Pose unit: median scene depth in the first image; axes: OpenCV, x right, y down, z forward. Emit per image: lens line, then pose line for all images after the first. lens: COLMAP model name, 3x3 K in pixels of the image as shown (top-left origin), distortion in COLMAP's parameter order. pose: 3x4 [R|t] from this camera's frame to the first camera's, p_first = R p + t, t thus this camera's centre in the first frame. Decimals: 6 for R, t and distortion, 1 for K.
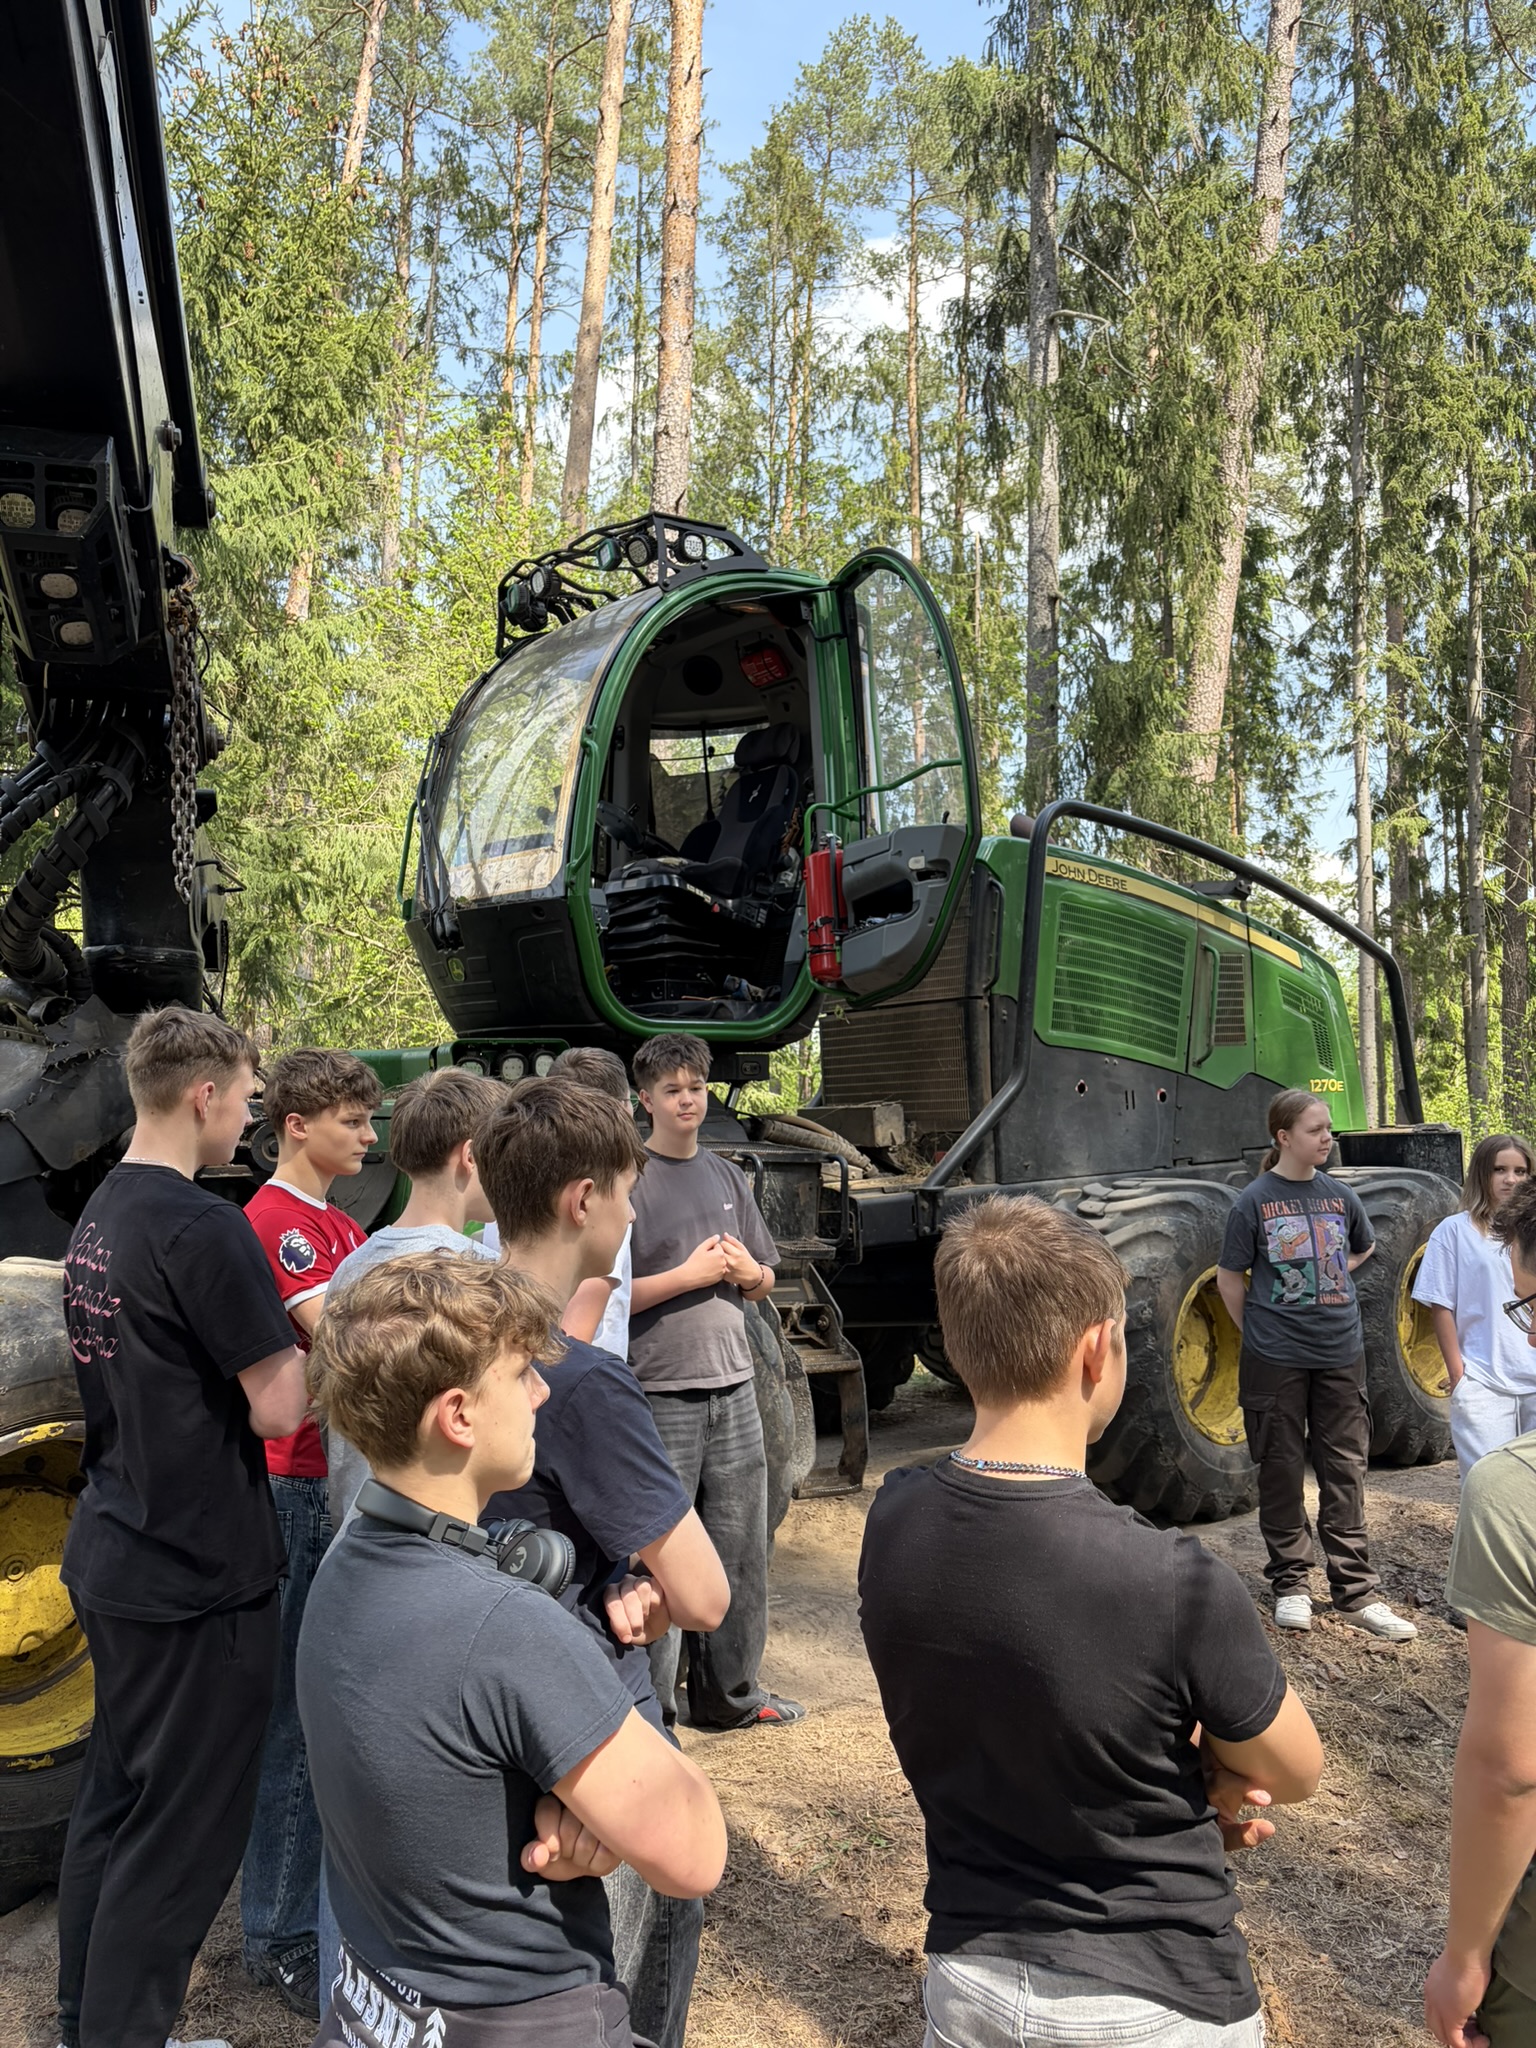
lens RADIAL K [[1677.9, 0, 771.4], [0, 1677.9, 1060.6], [0, 0, 1]] dist [0.056469, -0.104358]
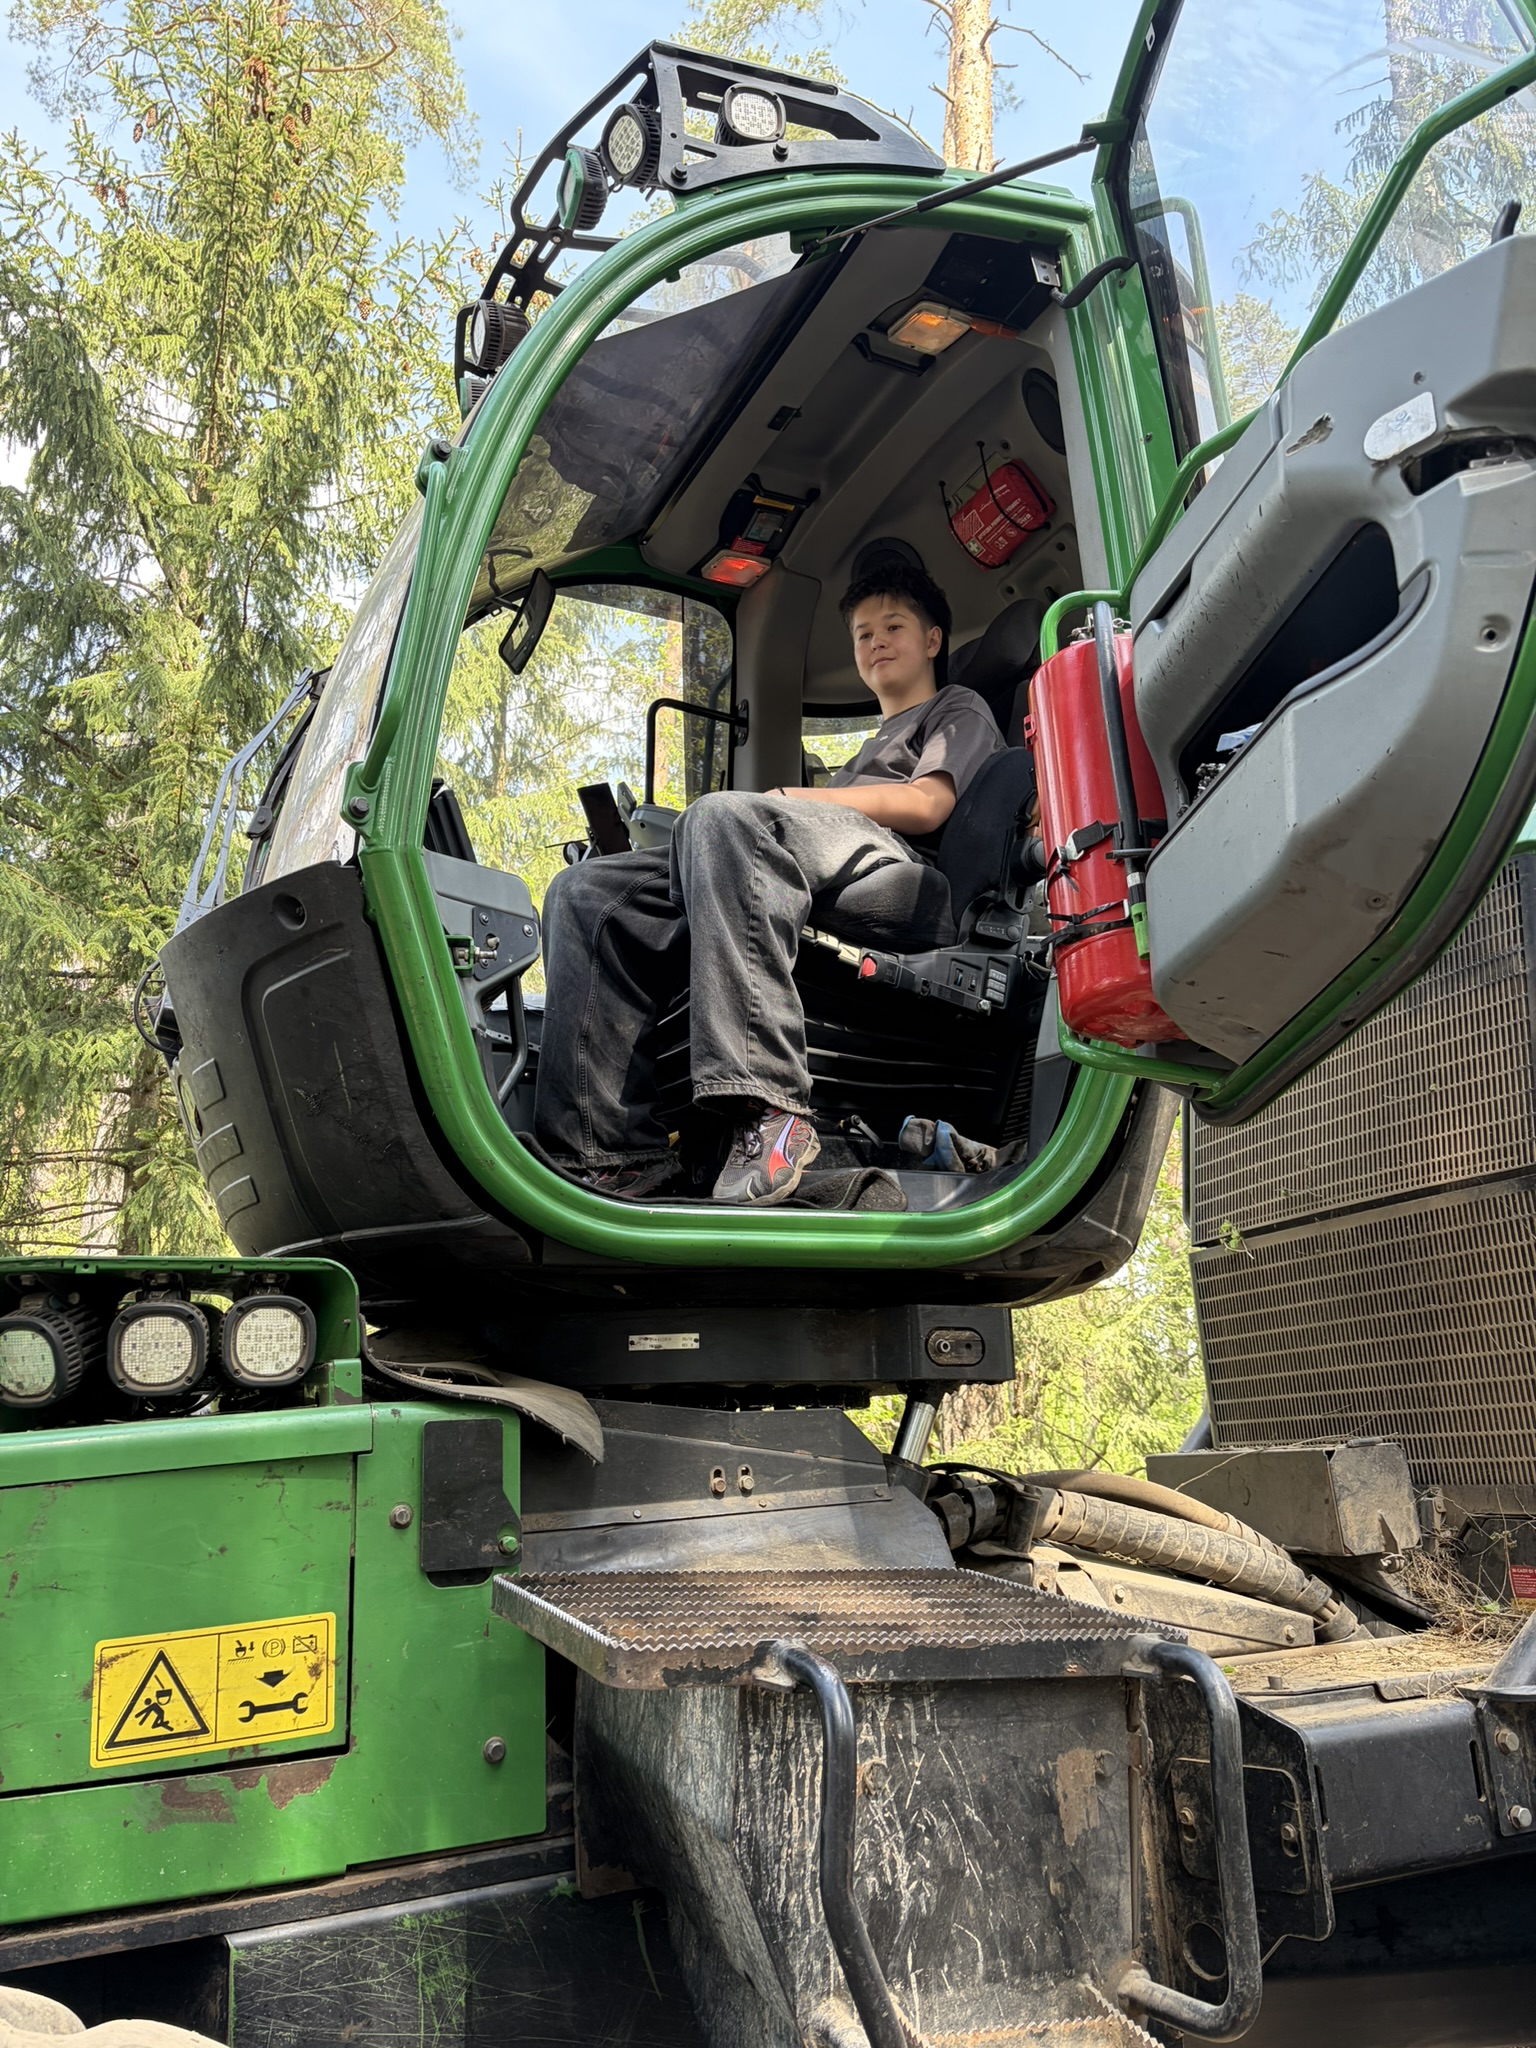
lens RADIAL K [[1677.9, 0, 771.4], [0, 1677.9, 1060.6], [0, 0, 1]] dist [0.056469, -0.104358]
pose [[0.966945, -0.081776, -0.241516, 0.037983], [0.033072, 0.979398, -0.199212, 0.012531], [0.252831, 0.184639, 0.949729, 0.574327]]
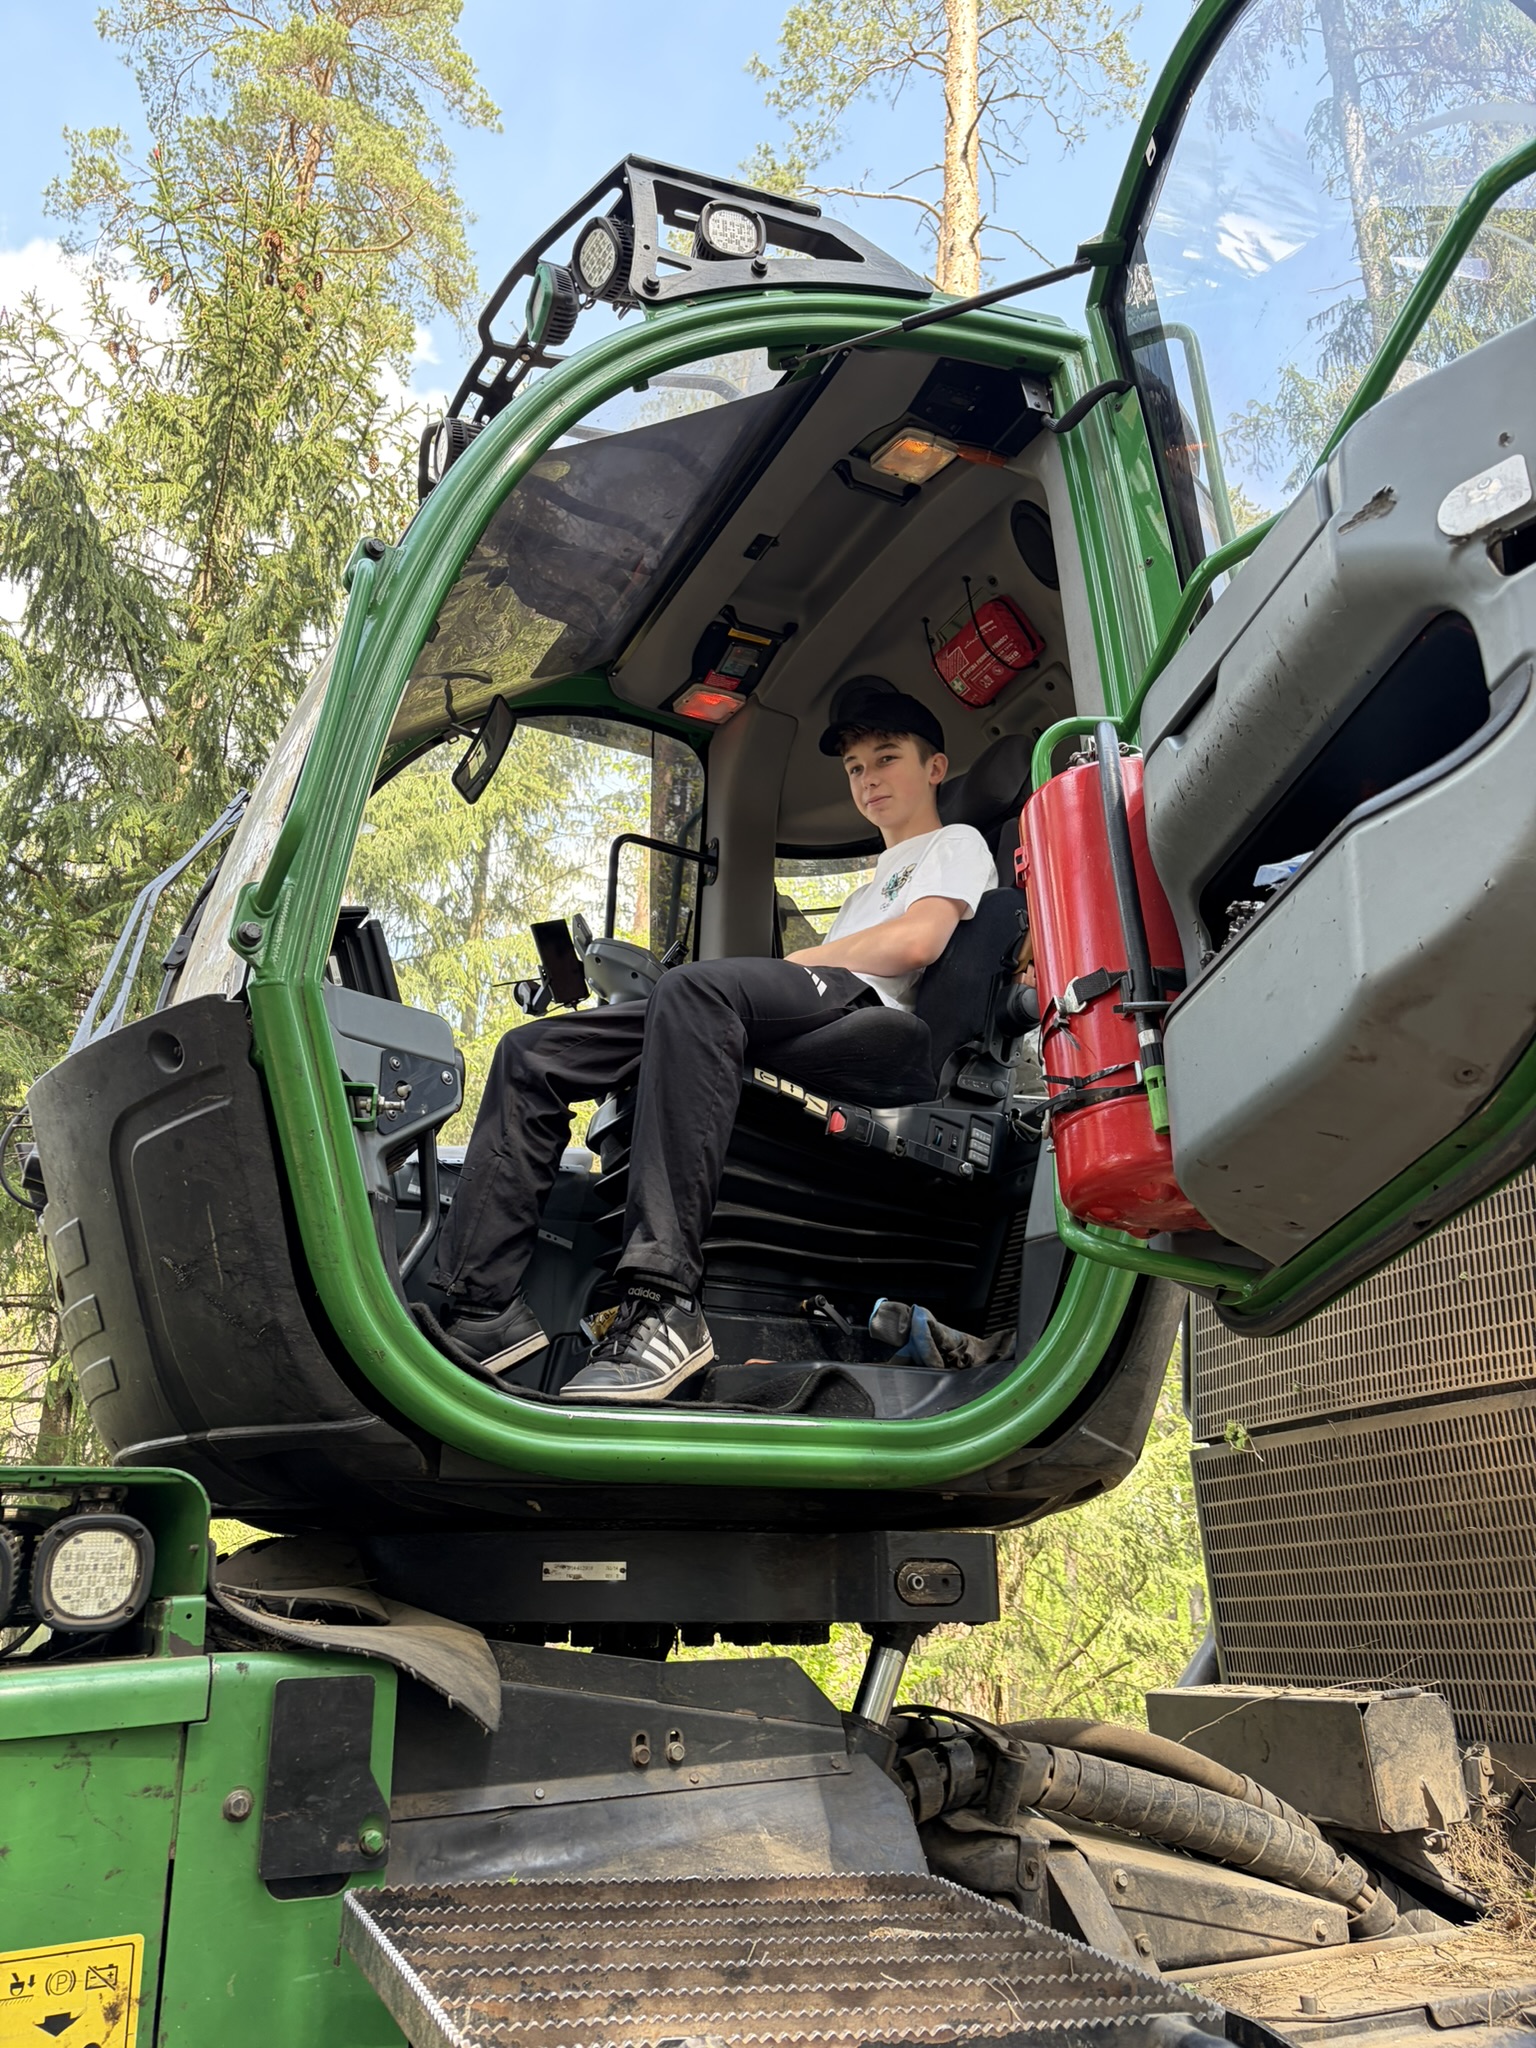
lens RADIAL K [[1683.9, 0, 767.4], [0, 1683.9, 996.3], [0, 0, 1]] dist [0.010994, -0.009938]
pose [[0.971137, -0.088056, -0.221672, 0.032930], [0.012771, 0.947223, -0.320321, 0.000112], [0.238179, 0.308244, 0.921008, 0.613471]]
